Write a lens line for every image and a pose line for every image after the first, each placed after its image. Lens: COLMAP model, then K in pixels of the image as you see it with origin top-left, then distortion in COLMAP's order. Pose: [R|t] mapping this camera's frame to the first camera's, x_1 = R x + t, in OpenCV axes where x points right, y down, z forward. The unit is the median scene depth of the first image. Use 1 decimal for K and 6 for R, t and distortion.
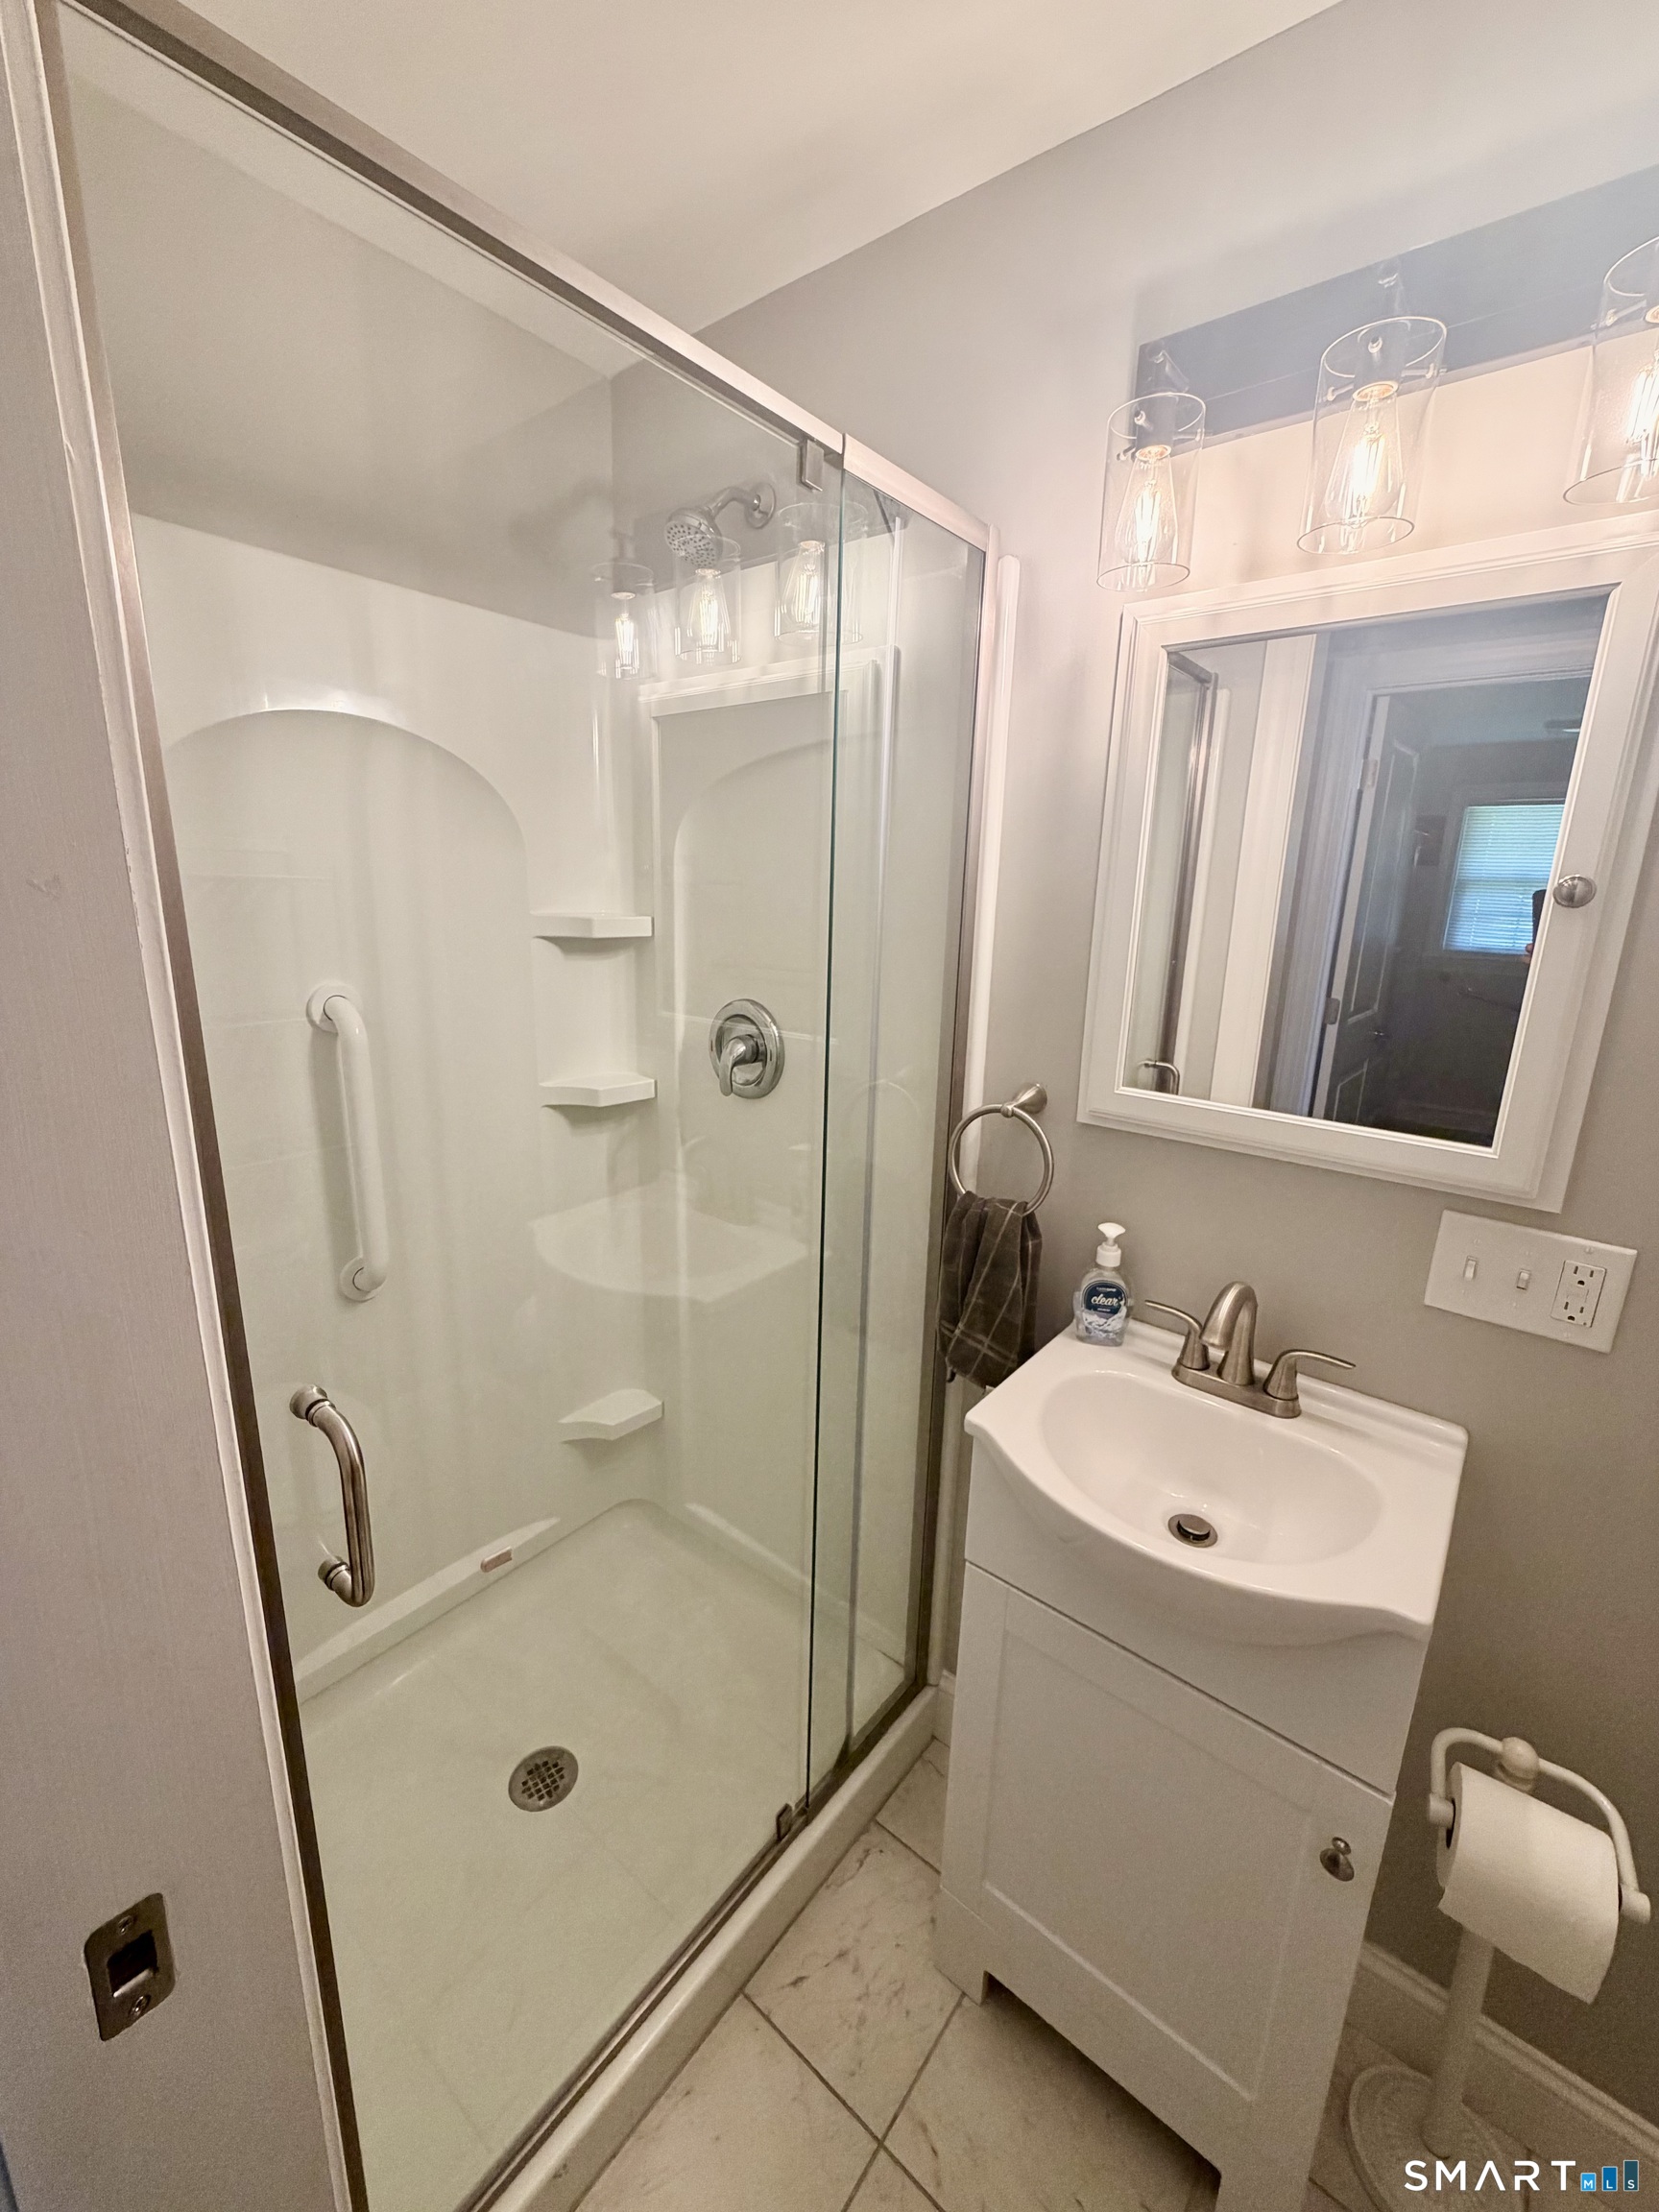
lens RADIAL K [[893.6, 0, 829.5], [0, 893.6, 1106.0], [0, 0, 1]] dist [0.010971, 0.000183]
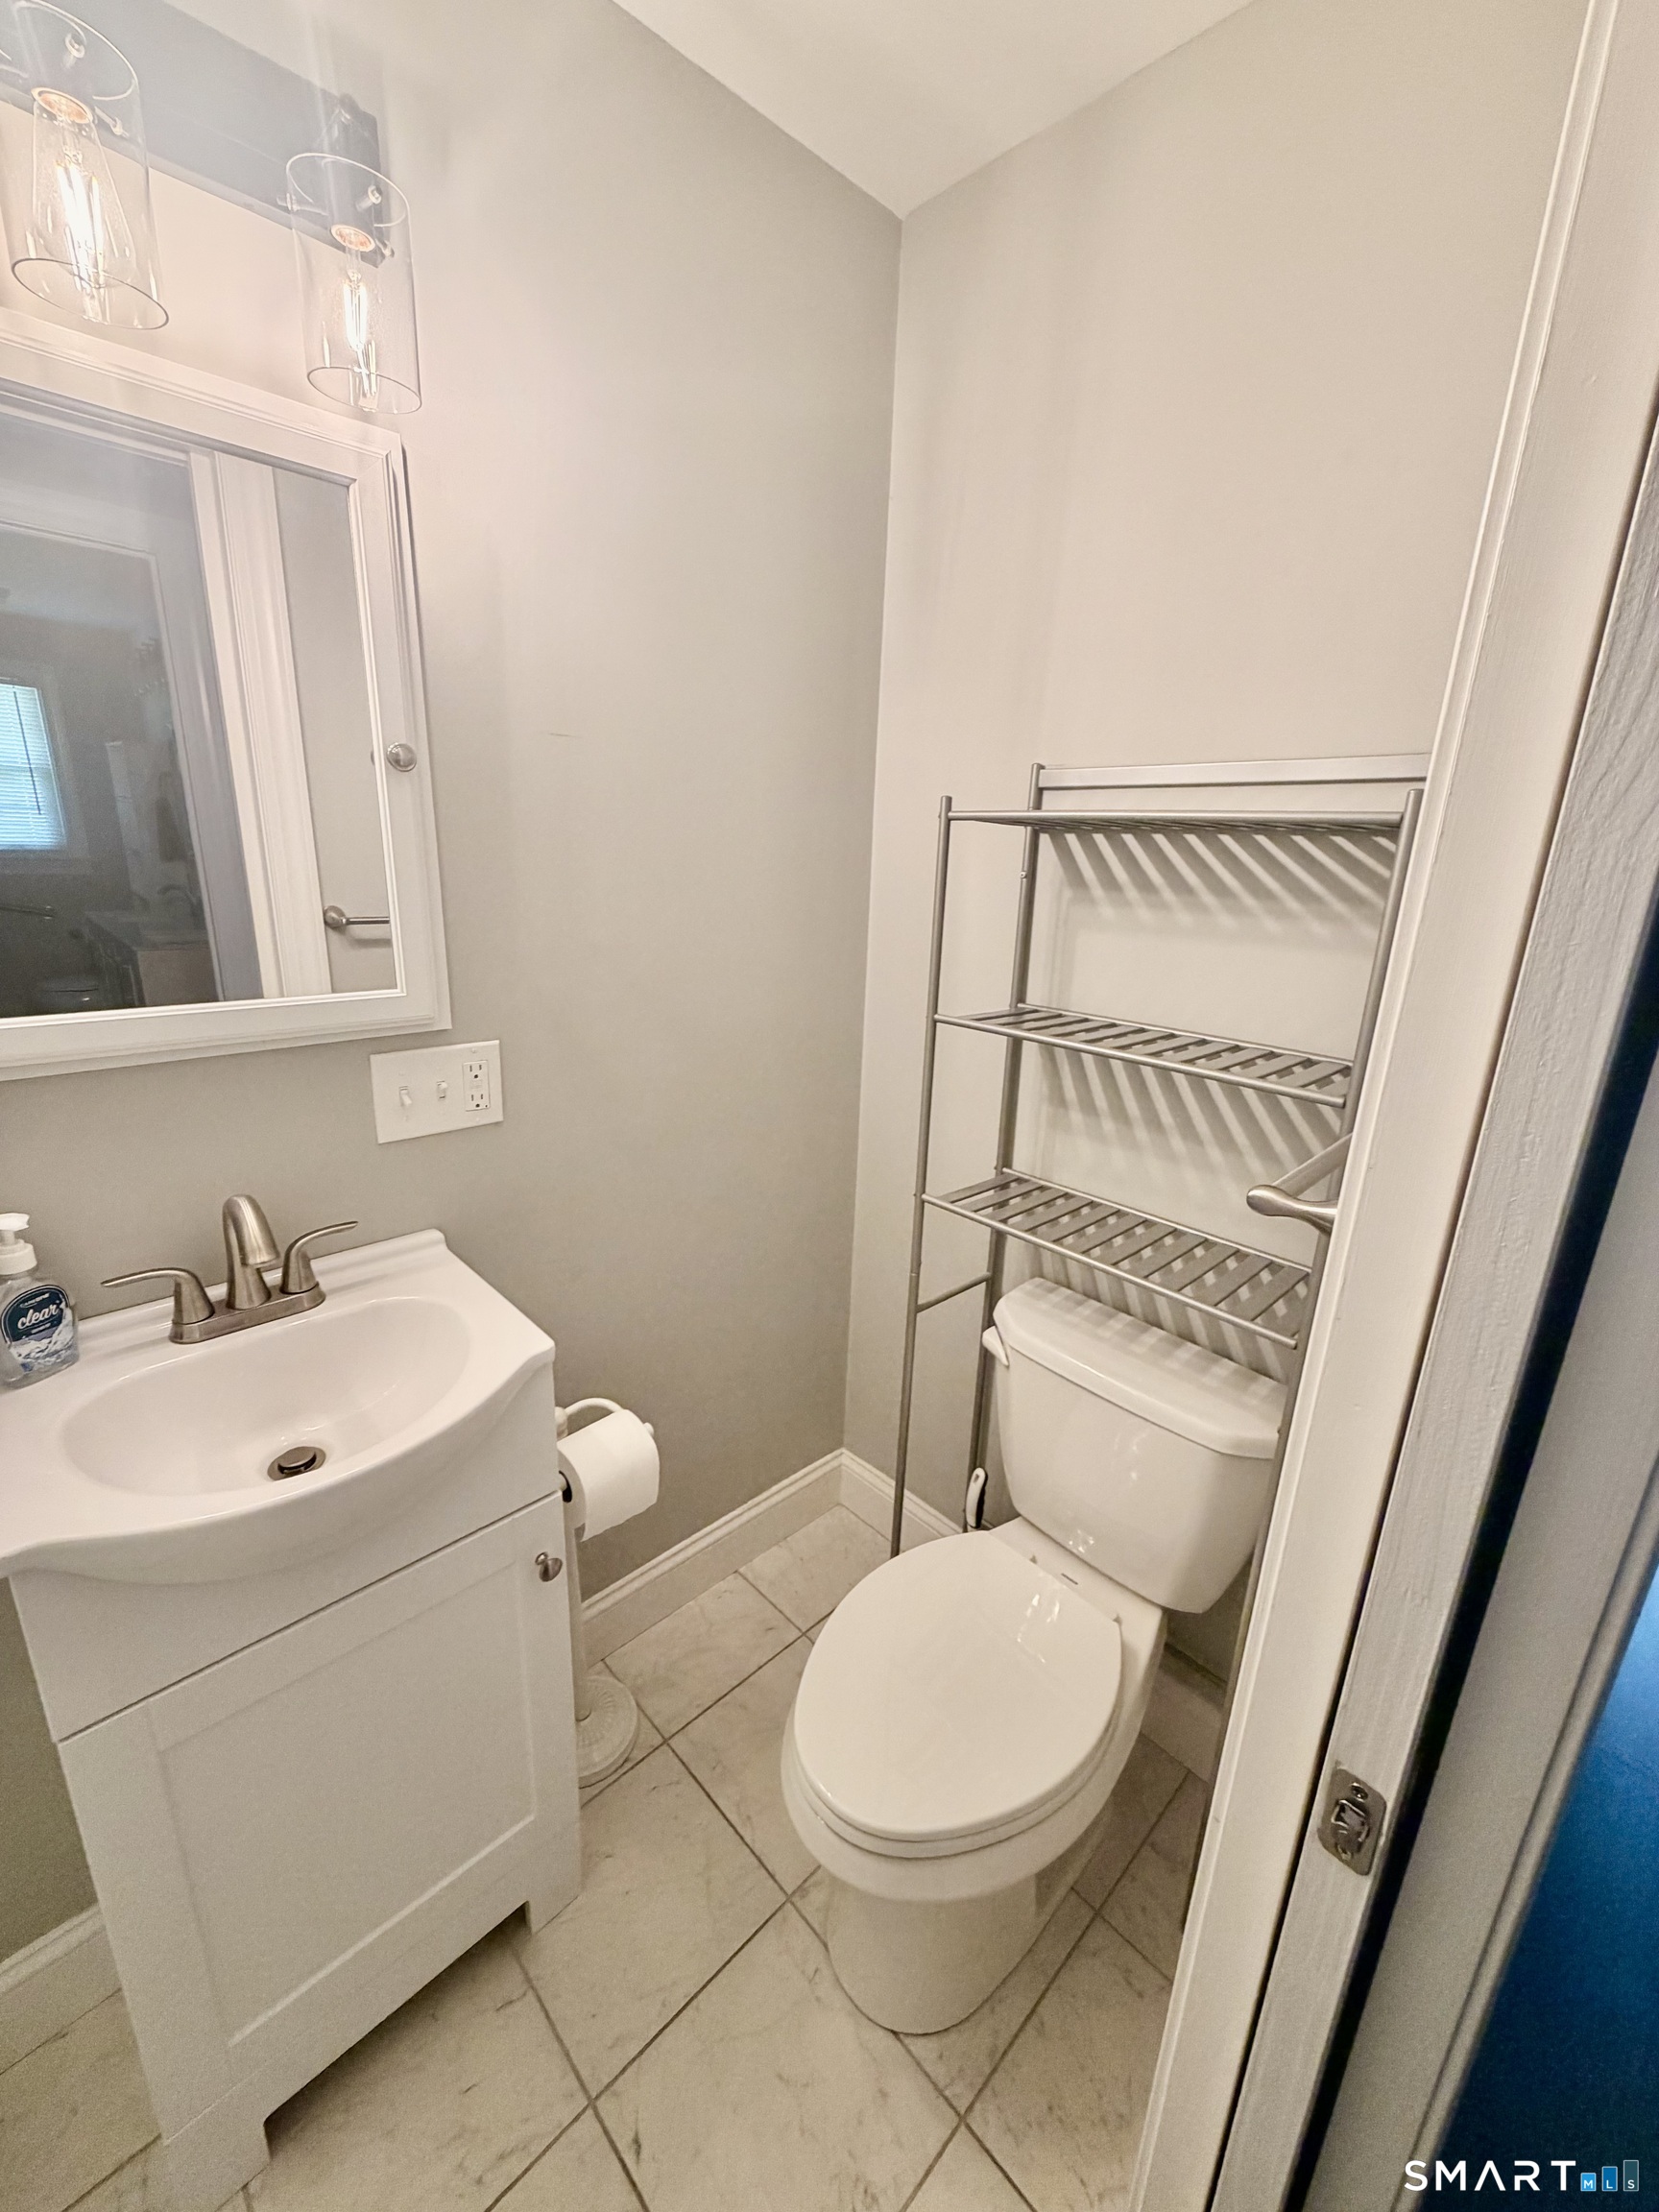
lens RADIAL K [[893.6, 0, 829.5], [0, 893.6, 1106.0], [0, 0, 1]] dist [0.010971, 0.000183]
pose [[0.122434, -0.306394, 0.943998, -0.287498], [0.208601, 0.937852, 0.277344, -0.012839], [-0.970307, 0.162963, 0.178739, 0.248321]]
